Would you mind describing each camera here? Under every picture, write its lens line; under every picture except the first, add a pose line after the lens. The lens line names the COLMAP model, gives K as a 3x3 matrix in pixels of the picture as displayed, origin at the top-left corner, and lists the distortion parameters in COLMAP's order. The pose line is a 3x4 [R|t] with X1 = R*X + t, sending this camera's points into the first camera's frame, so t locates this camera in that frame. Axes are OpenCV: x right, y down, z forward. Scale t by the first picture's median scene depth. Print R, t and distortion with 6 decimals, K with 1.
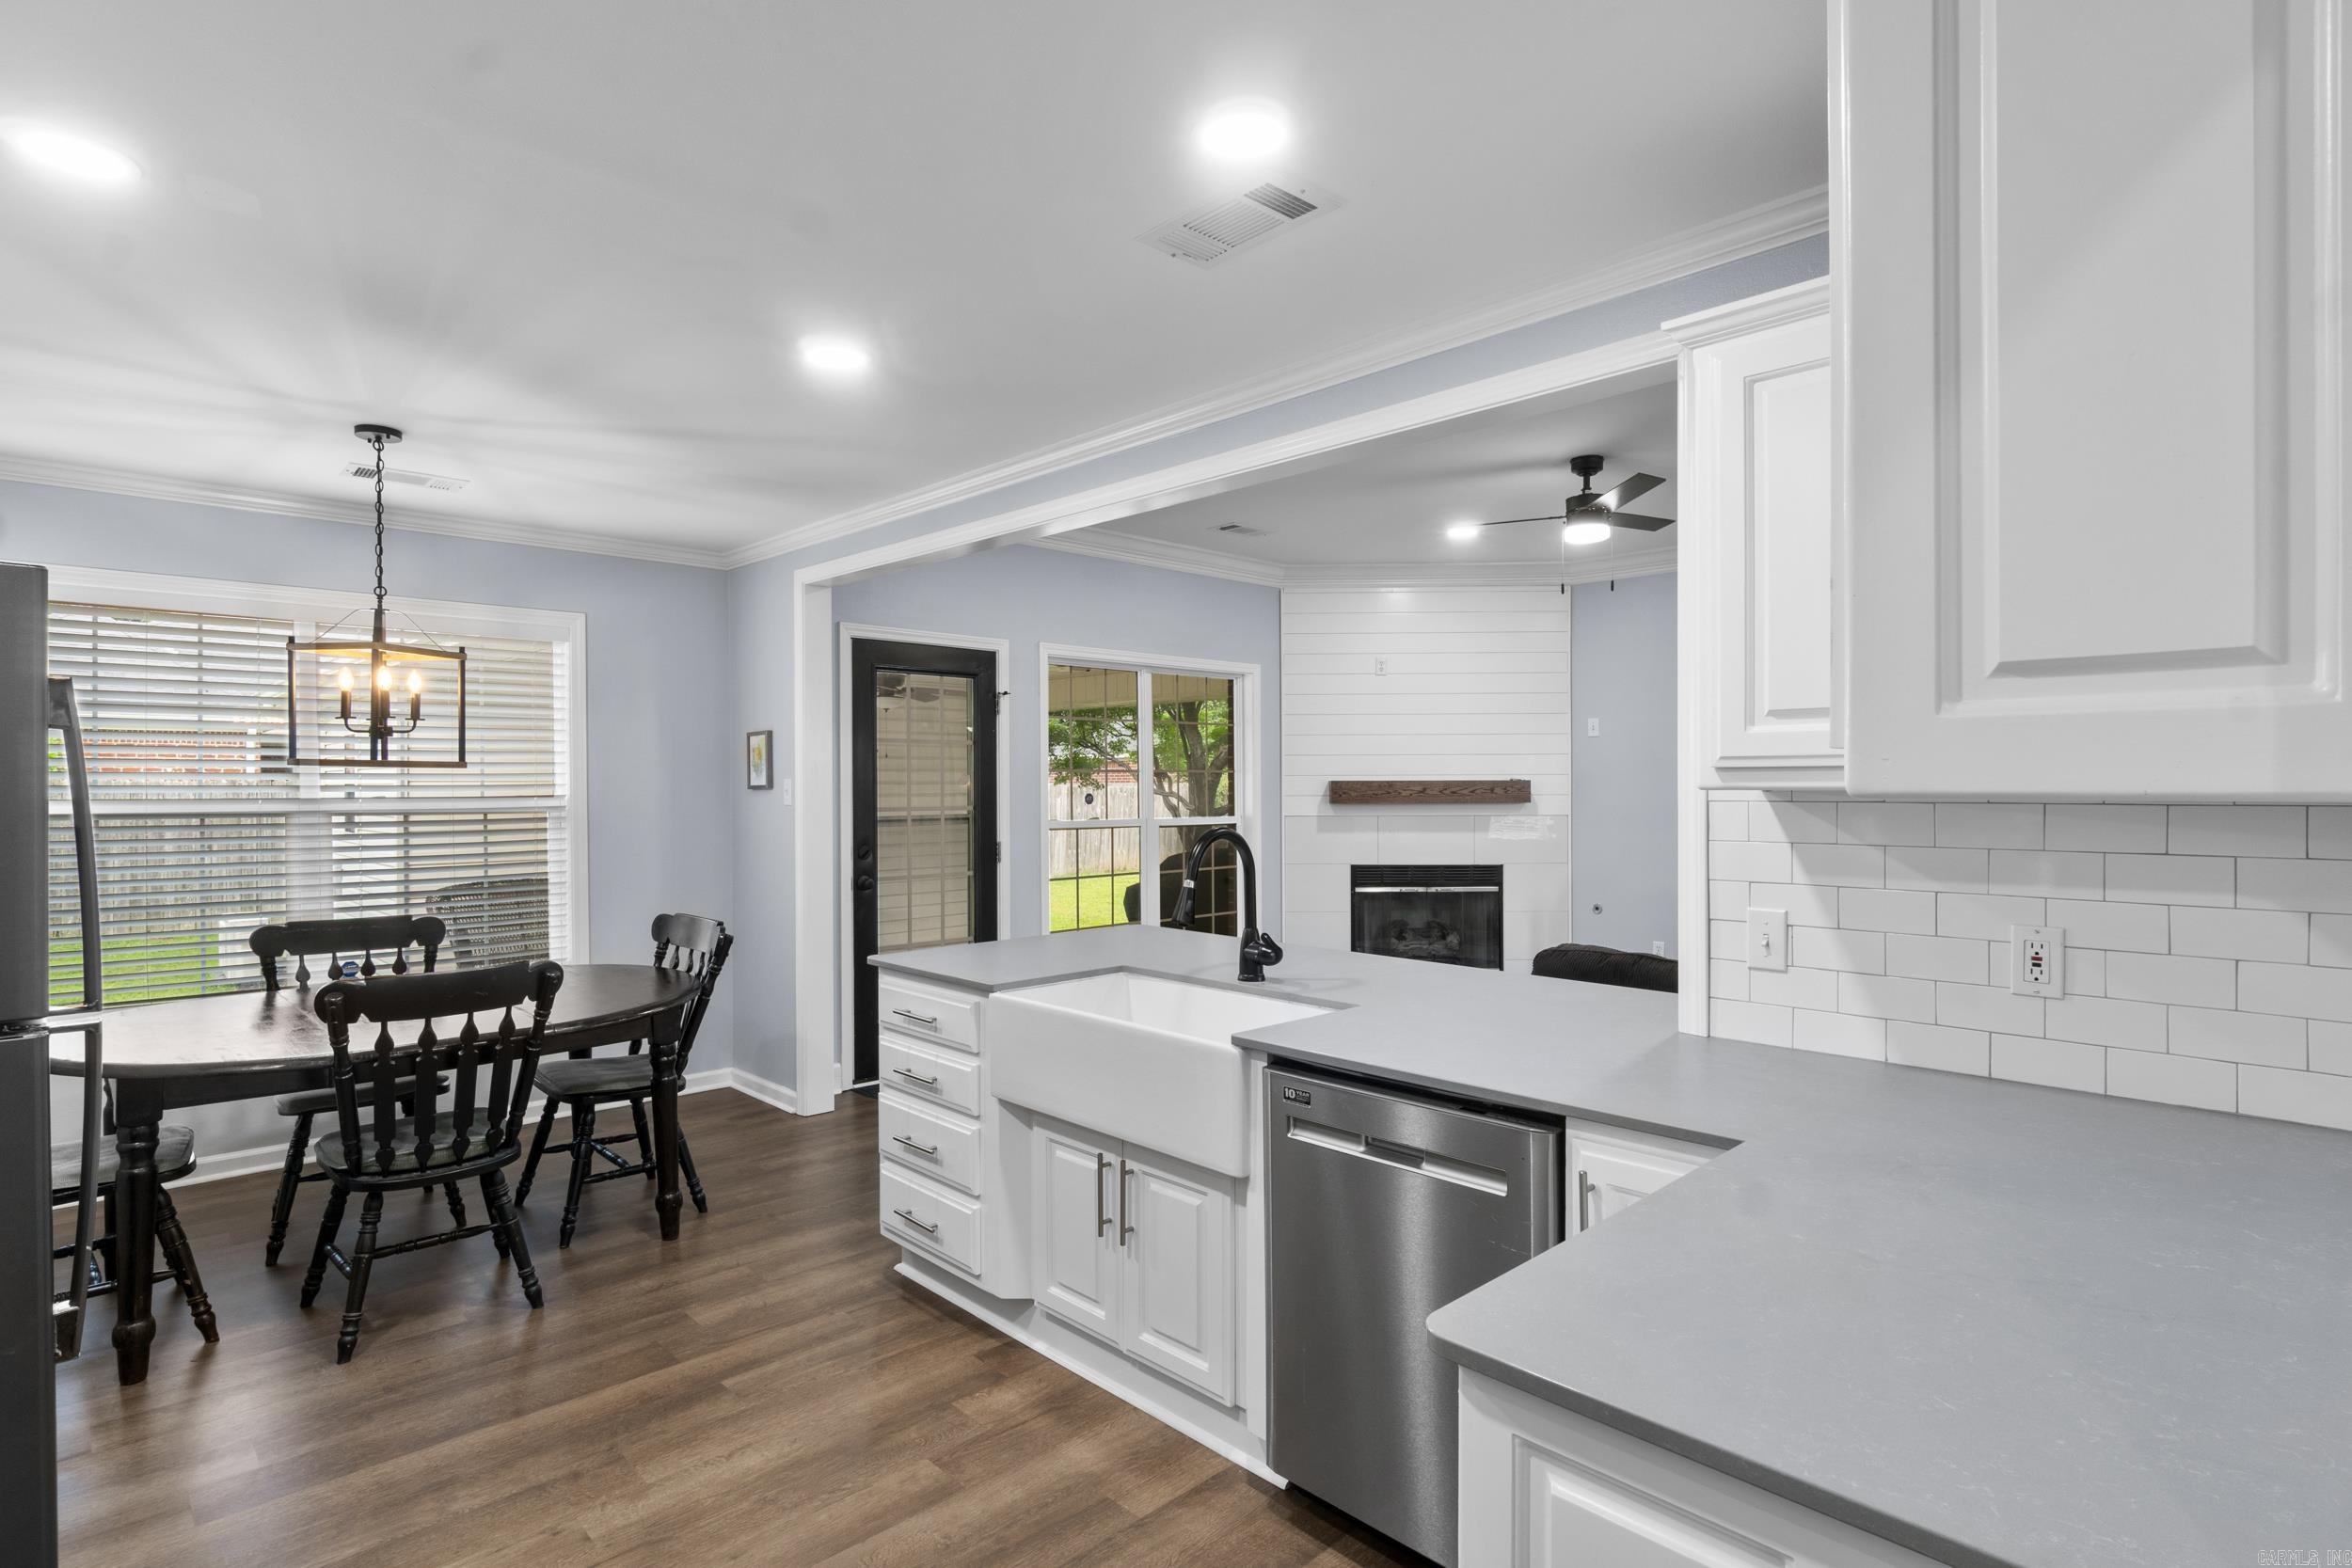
lens RADIAL K [[1186.6, 0, 1142.9], [0, 1186.6, 782.4], [0, 0, 1]] dist [-0.004760, 0.004458]
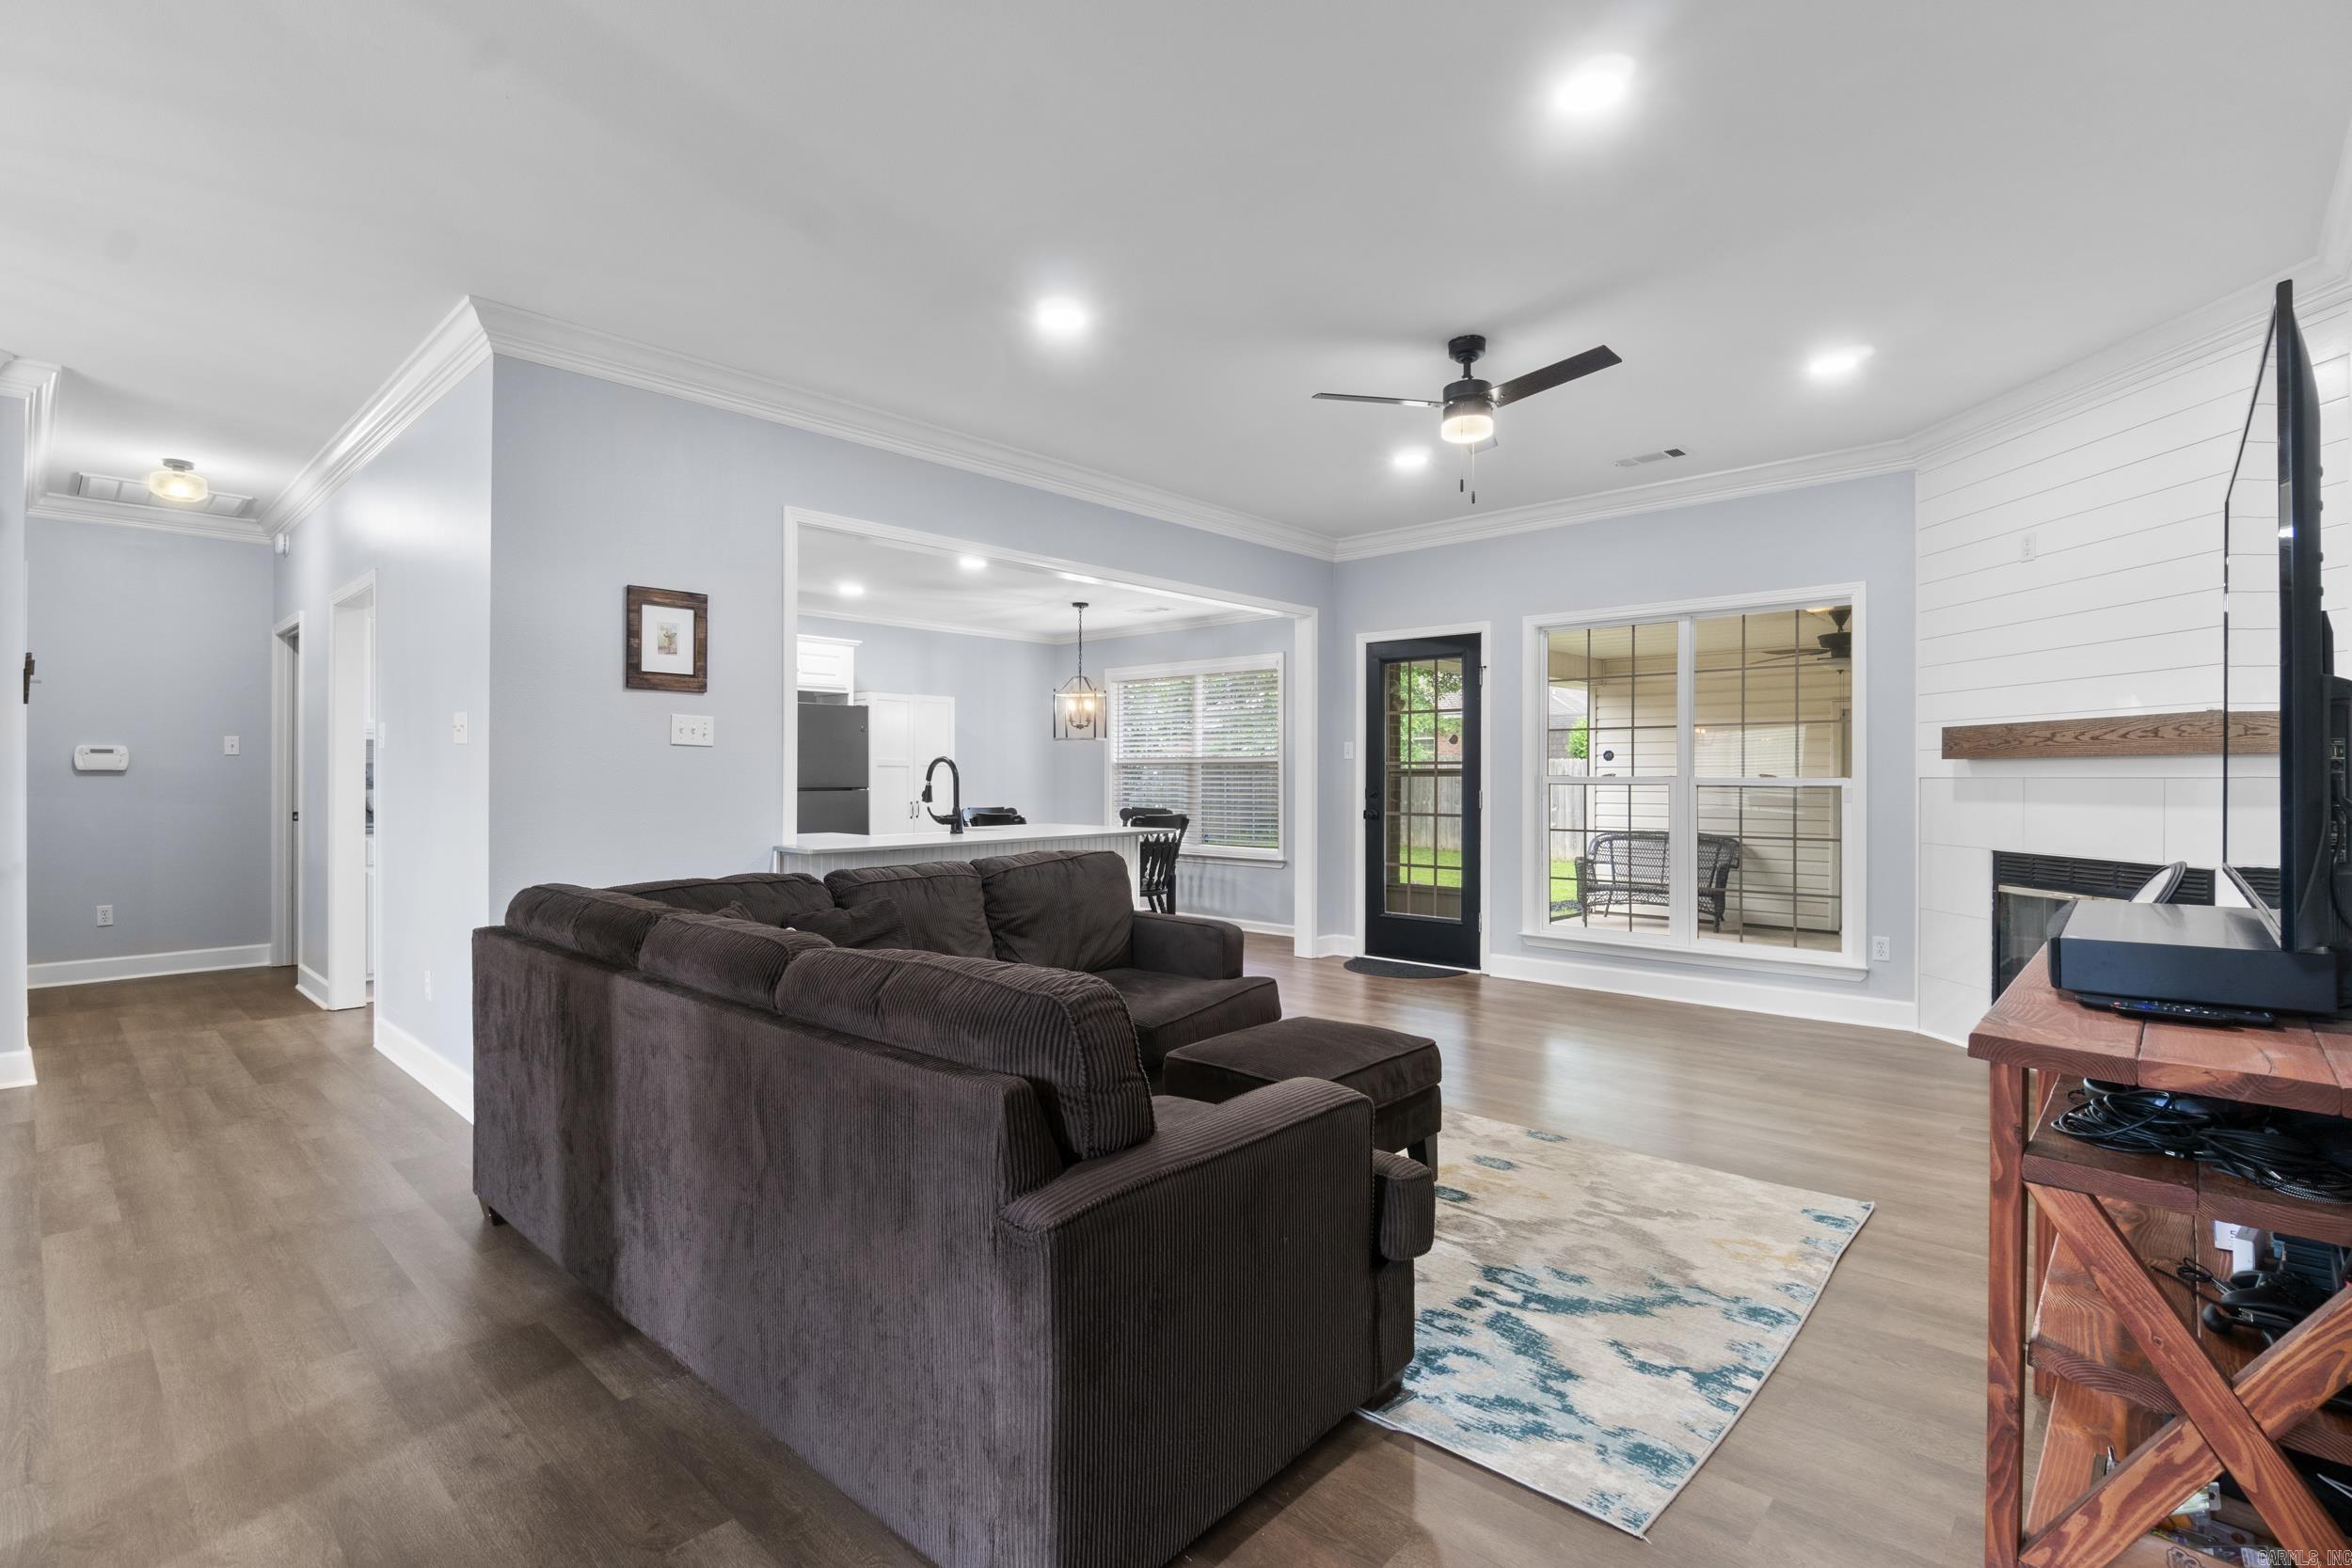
lens RADIAL K [[1106.7, 0, 1150.2], [0, 1106.7, 763.7], [0, 0, 1]] dist [-0.005163, -0.000614]
pose [[0.056292, -0.010423, -0.998360, 1.625982], [-0.001363, 0.999944, -0.010516, 0.057577], [0.998413, 0.001953, 0.056275, 1.024654]]
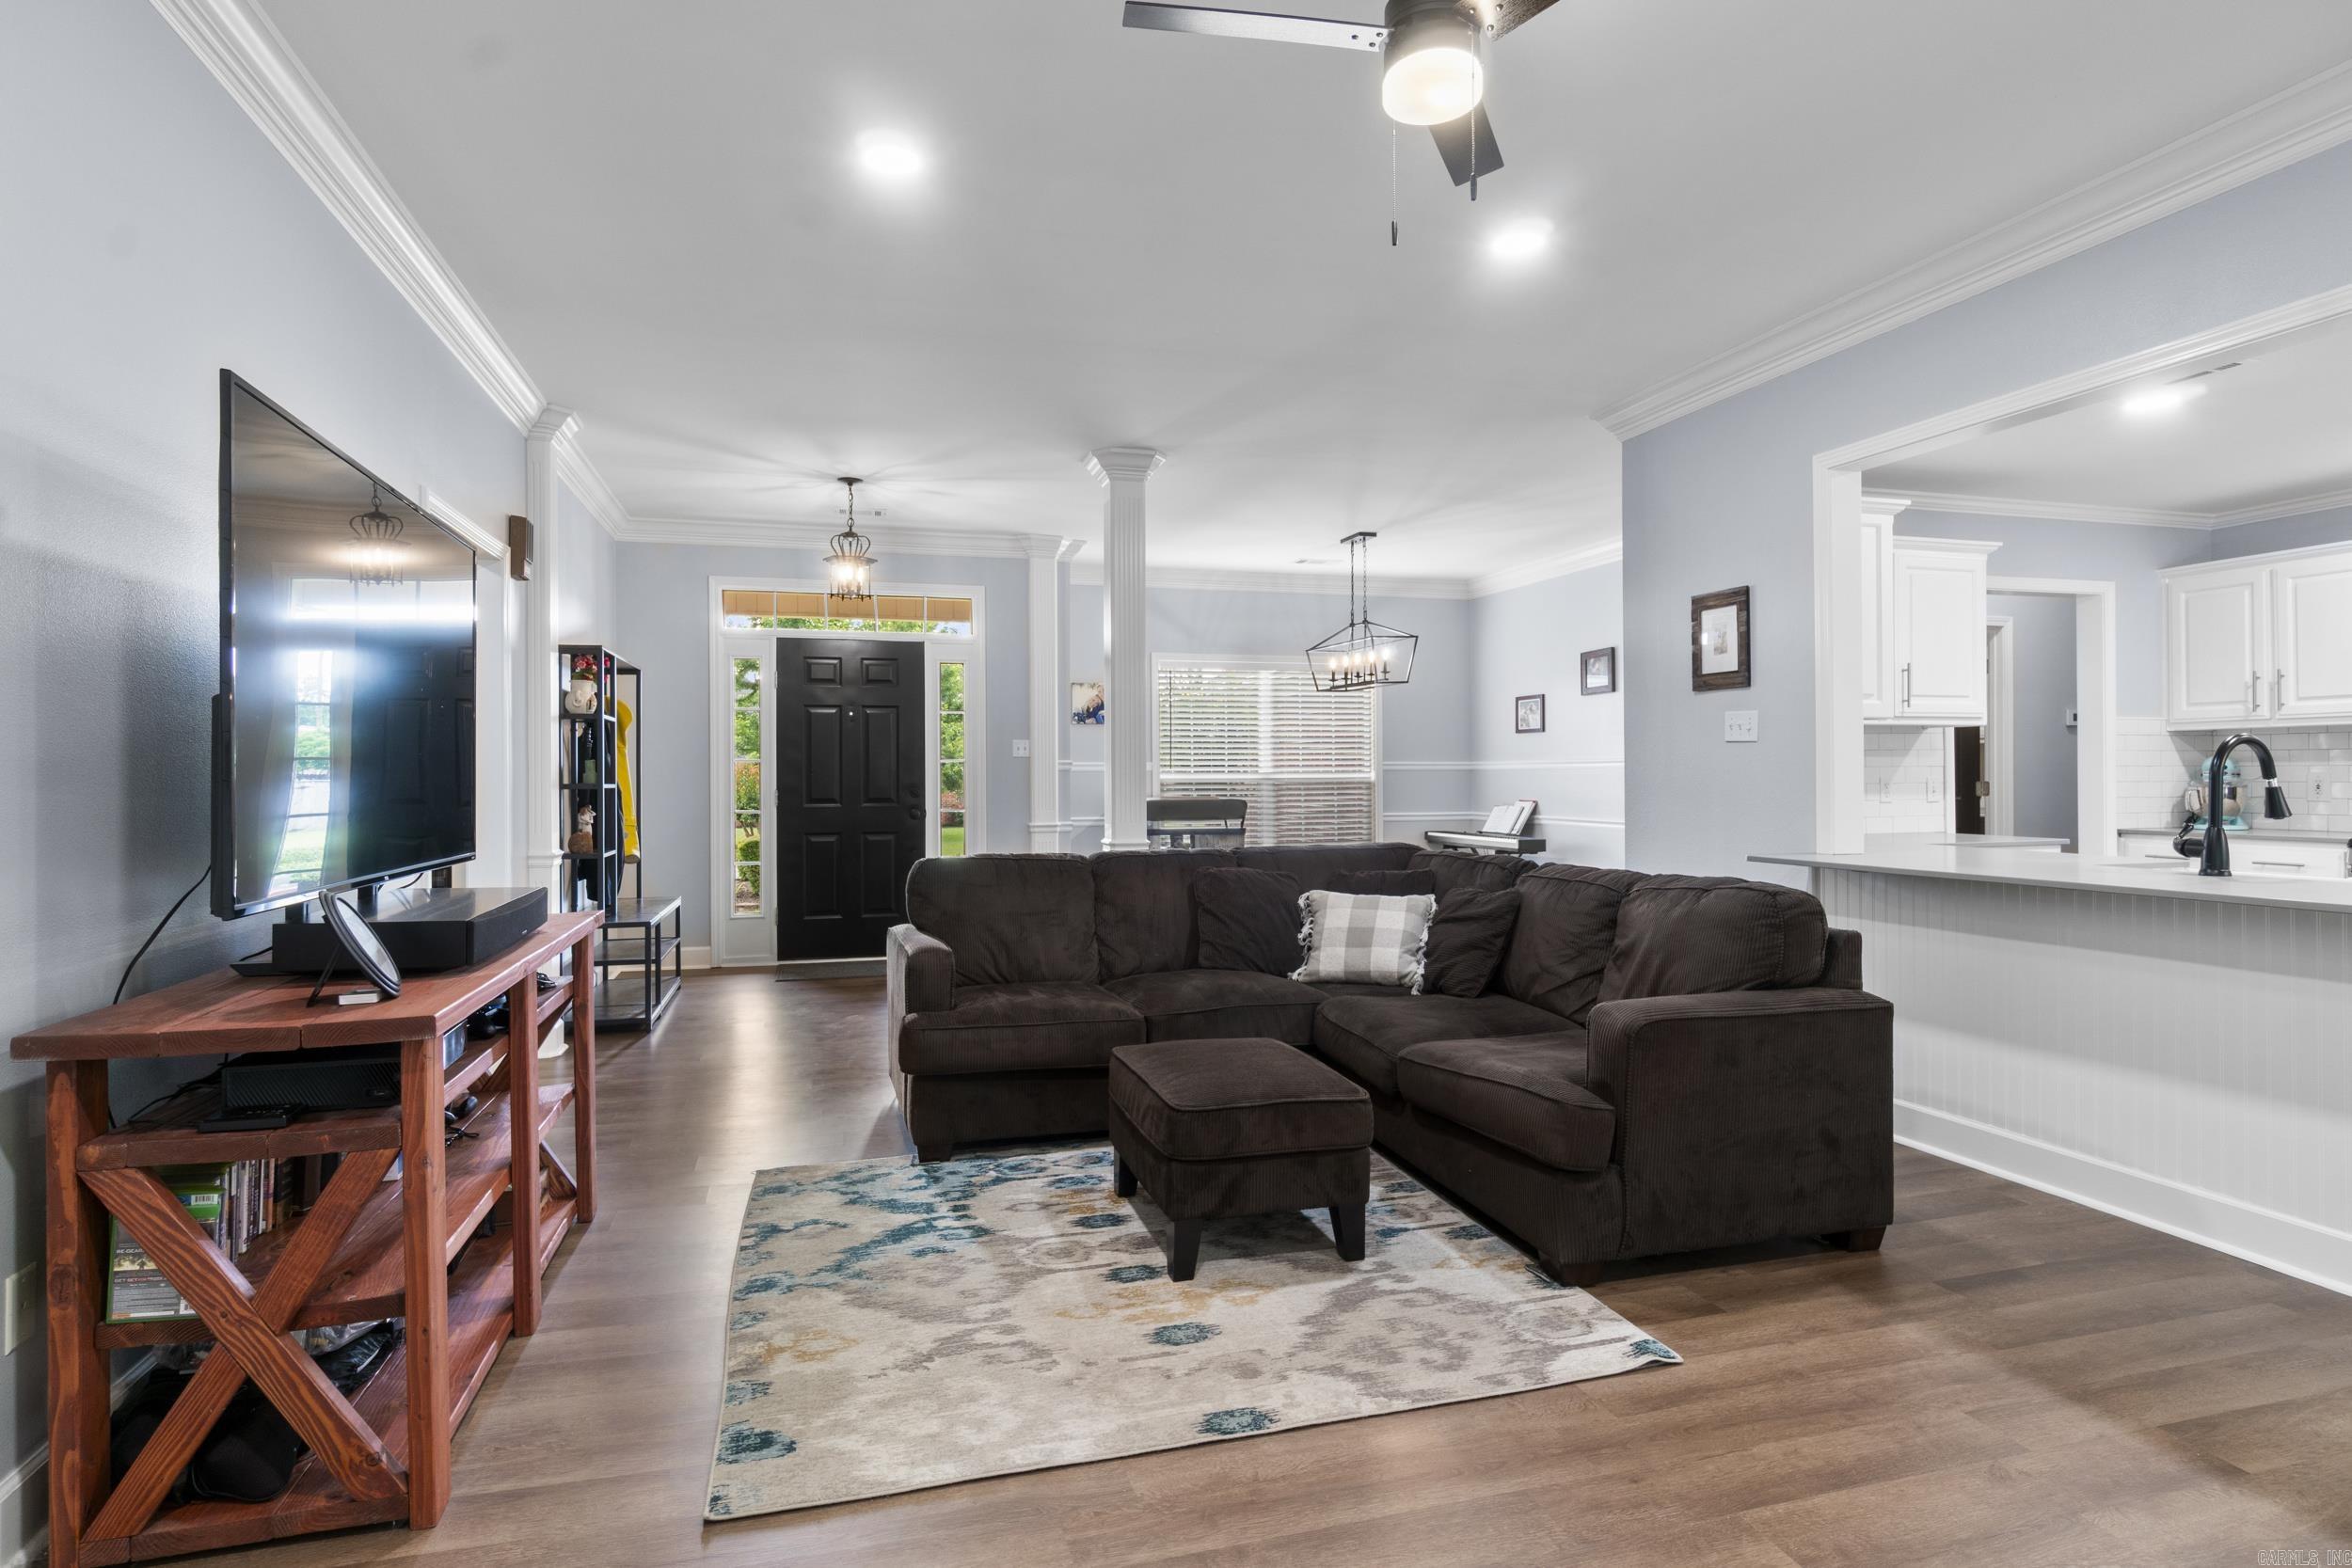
lens RADIAL K [[1186.6, 0, 1149.3], [0, 1186.6, 783.9], [0, 0, 1]] dist [-0.004760, 0.004458]
pose [[-0.884127, 0.000951, 0.467245, 0.378033], [0.005122, 0.999958, 0.007657, 0.057355], [-0.467218, 0.009163, -0.884095, 2.004780]]
